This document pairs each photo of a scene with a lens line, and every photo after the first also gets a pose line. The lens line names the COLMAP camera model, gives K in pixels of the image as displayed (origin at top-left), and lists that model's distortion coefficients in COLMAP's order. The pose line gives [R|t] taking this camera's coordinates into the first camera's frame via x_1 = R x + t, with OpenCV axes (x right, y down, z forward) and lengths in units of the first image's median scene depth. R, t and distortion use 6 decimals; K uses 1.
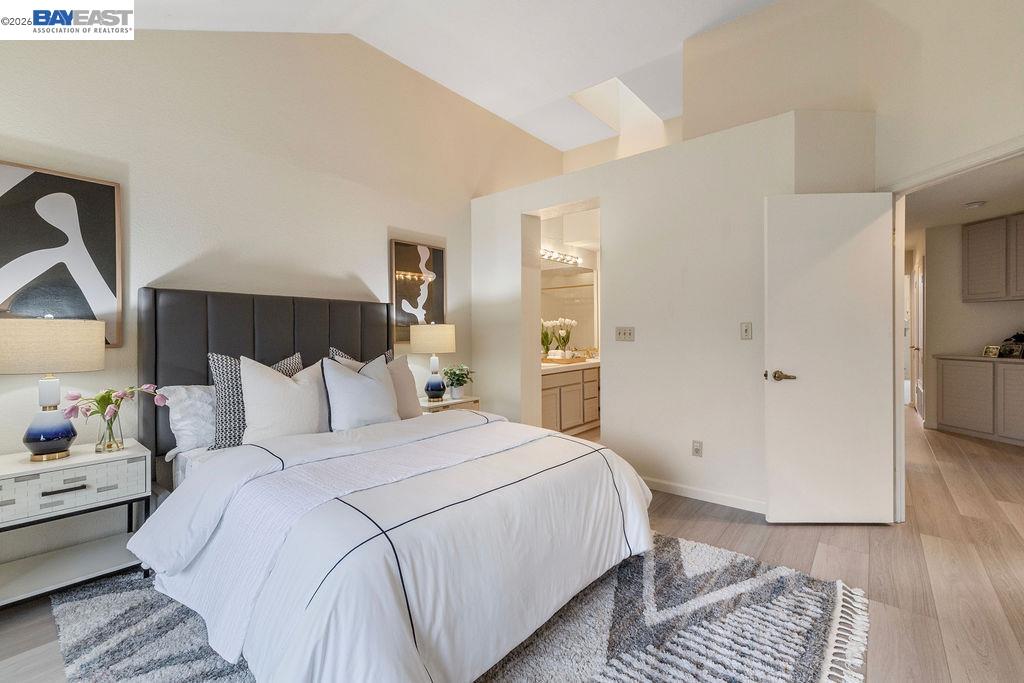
lens RADIAL K [[459.6, 0, 511.8], [0, 459.6, 328.6], [0, 0, 1]] dist [-0.001710, -0.000157]
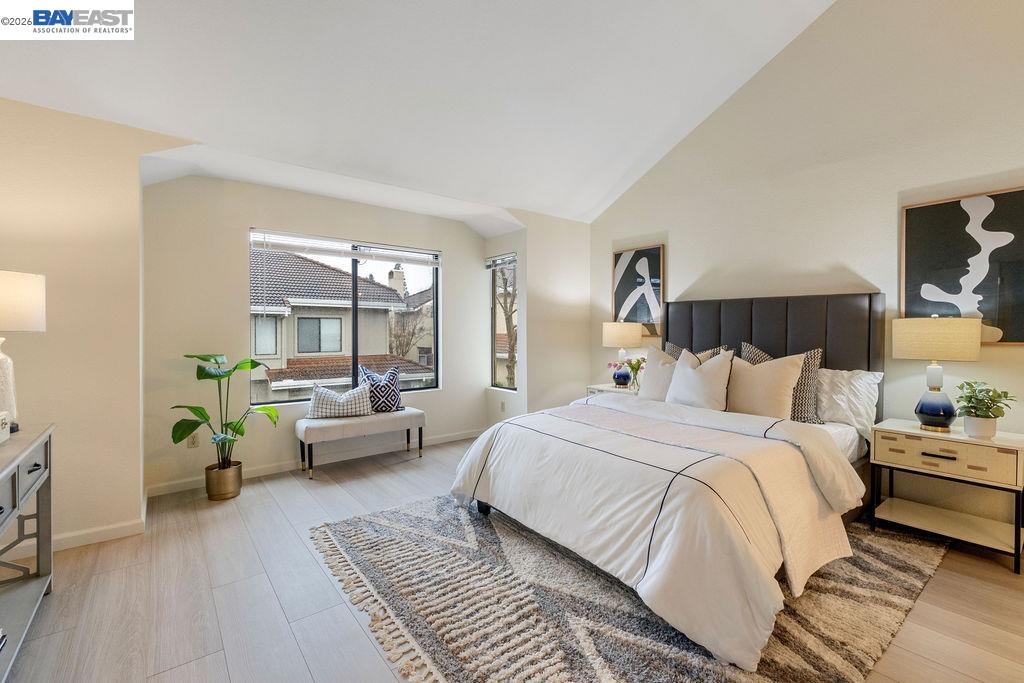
lens RADIAL K [[442.9, 0, 511.7], [0, 442.9, 344.4], [0, 0, 1]] dist [-0.001328, 0.000215]
pose [[-0.213108, 0.052567, -0.975613, 0.644972], [0.028789, 0.998456, 0.047509, -0.020952], [0.976604, -0.017962, -0.214292, 0.549301]]
